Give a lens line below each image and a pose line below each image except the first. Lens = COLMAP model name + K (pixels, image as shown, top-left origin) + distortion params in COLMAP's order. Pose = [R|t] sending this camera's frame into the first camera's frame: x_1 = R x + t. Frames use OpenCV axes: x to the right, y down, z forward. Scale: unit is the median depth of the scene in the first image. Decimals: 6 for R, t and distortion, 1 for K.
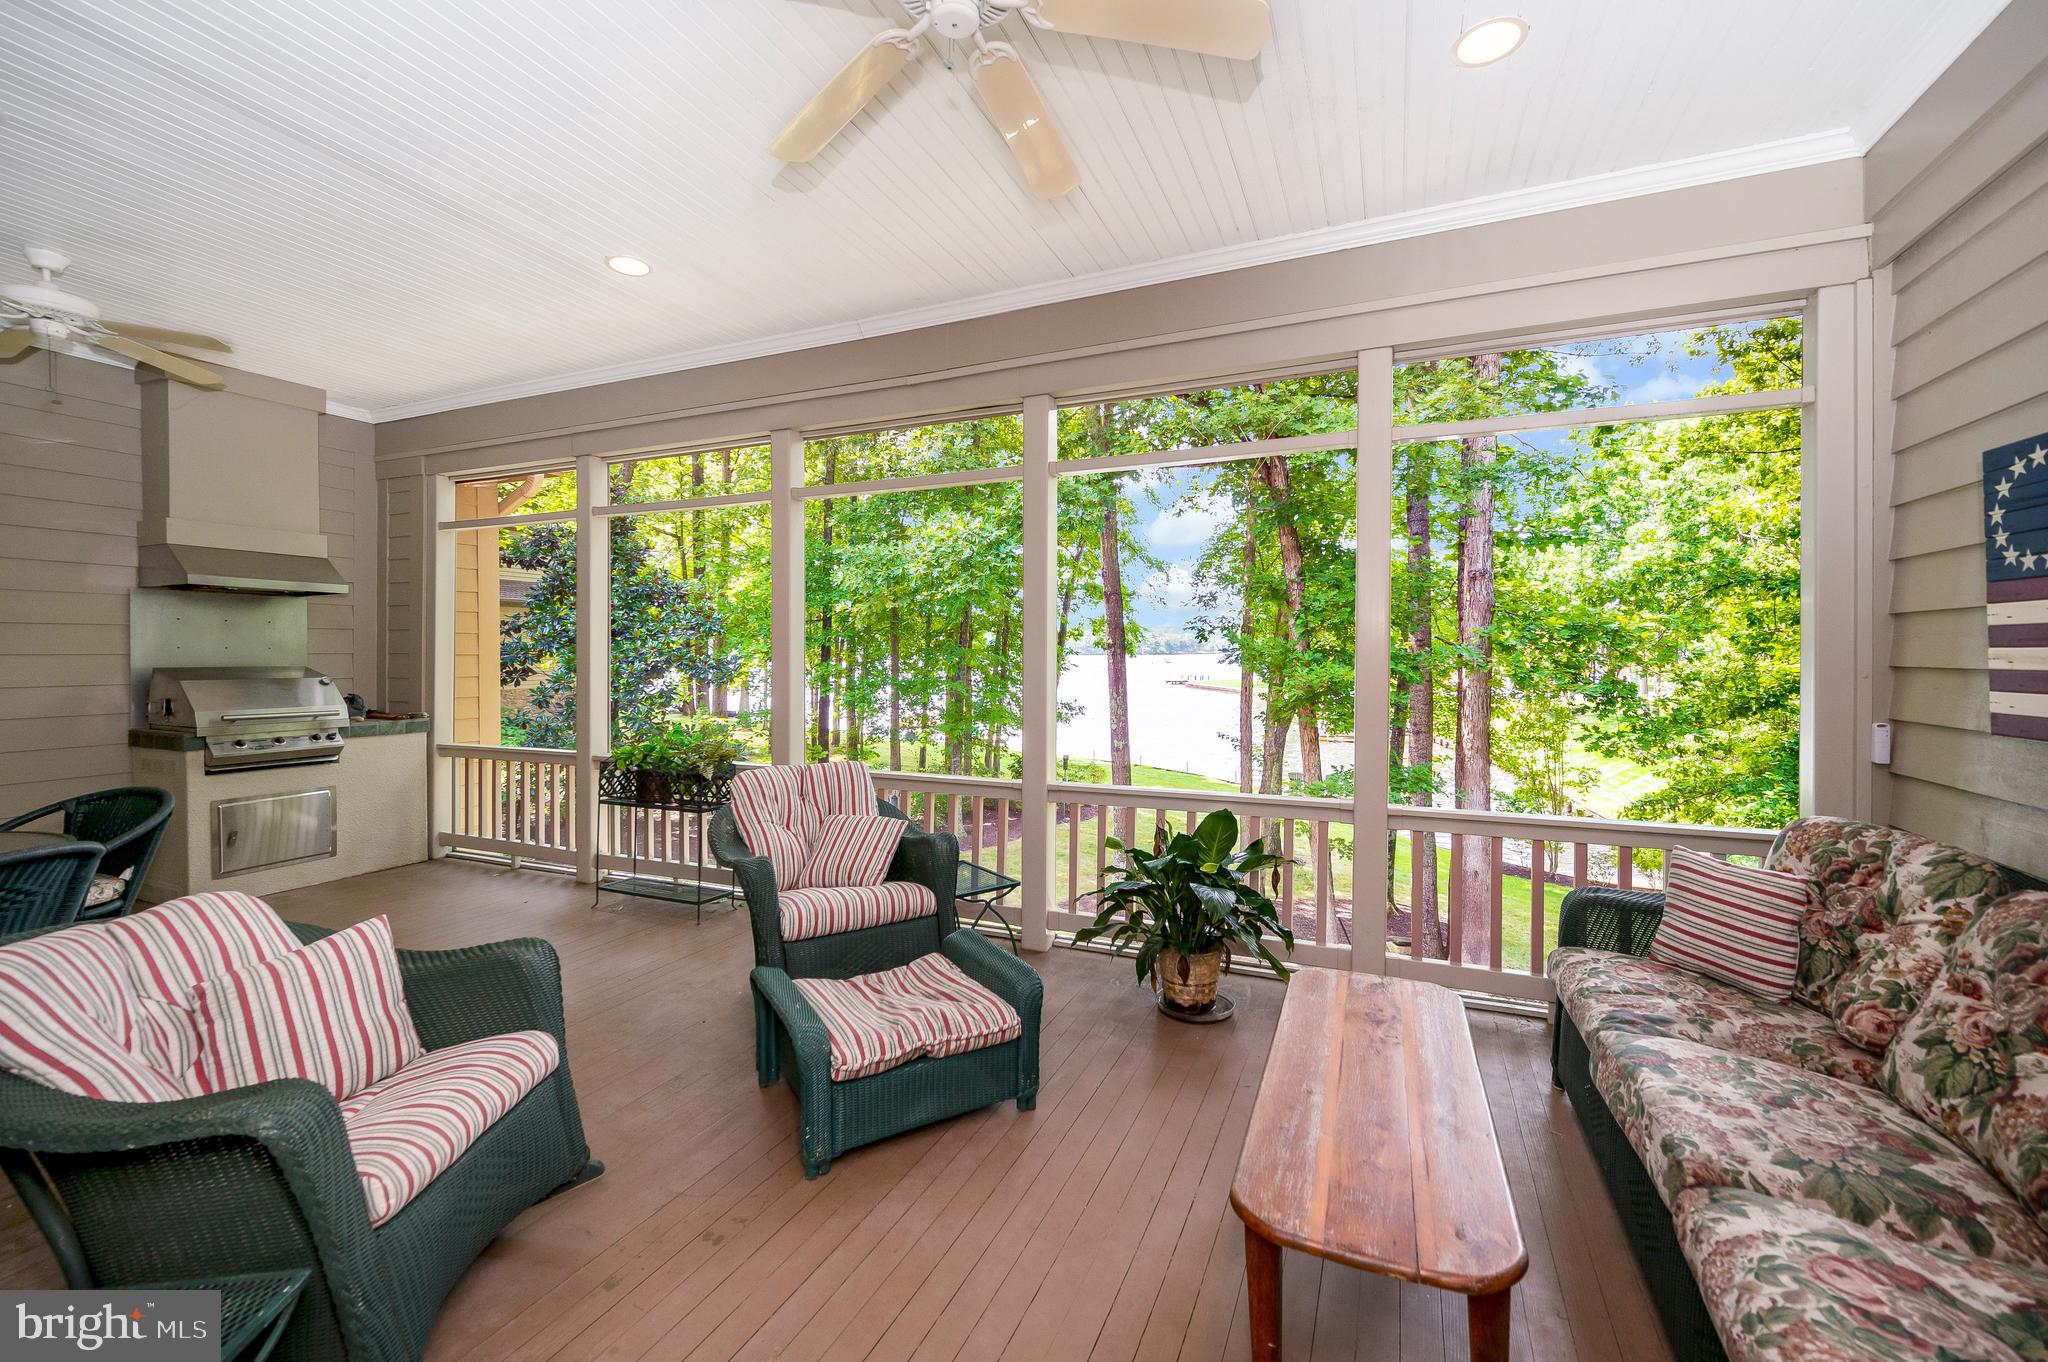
lens RADIAL K [[838.5, 0, 1020.8], [0, 838.5, 676.0], [0, 0, 1]] dist [0.000066, 0.000313]
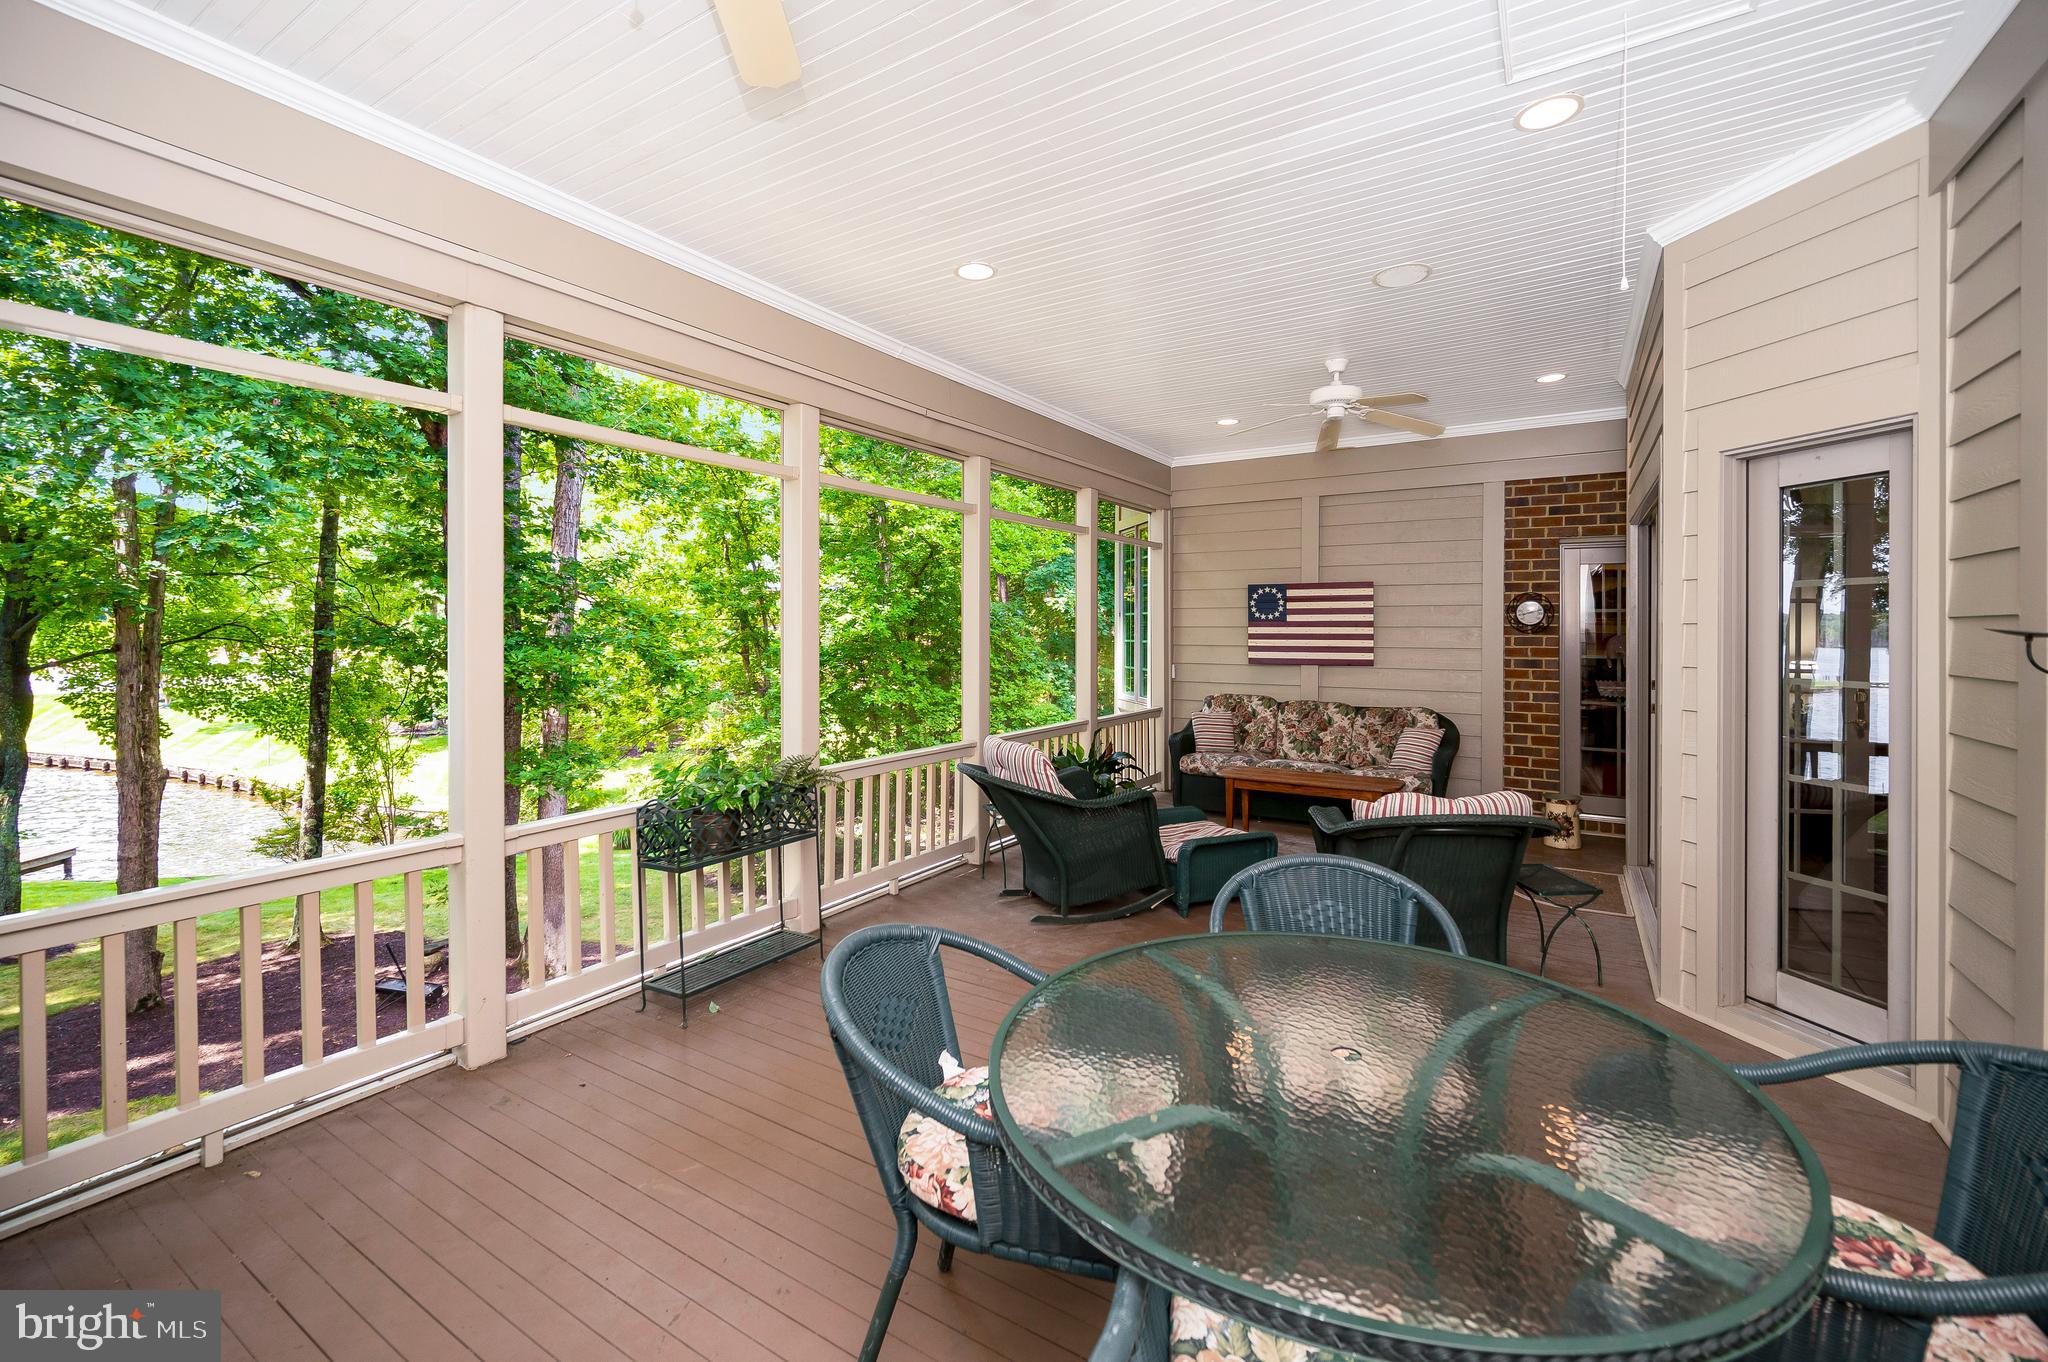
lens RADIAL K [[838.5, 0, 1029.7], [0, 838.5, 642.2], [0, 0, 1]] dist [0.000066, 0.000313]
pose [[0.140188, -0.001957, 0.990123, -2.546199], [0.003805, 0.999992, 0.001438, -0.031284], [-0.990118, 0.003566, 0.140194, 1.446028]]
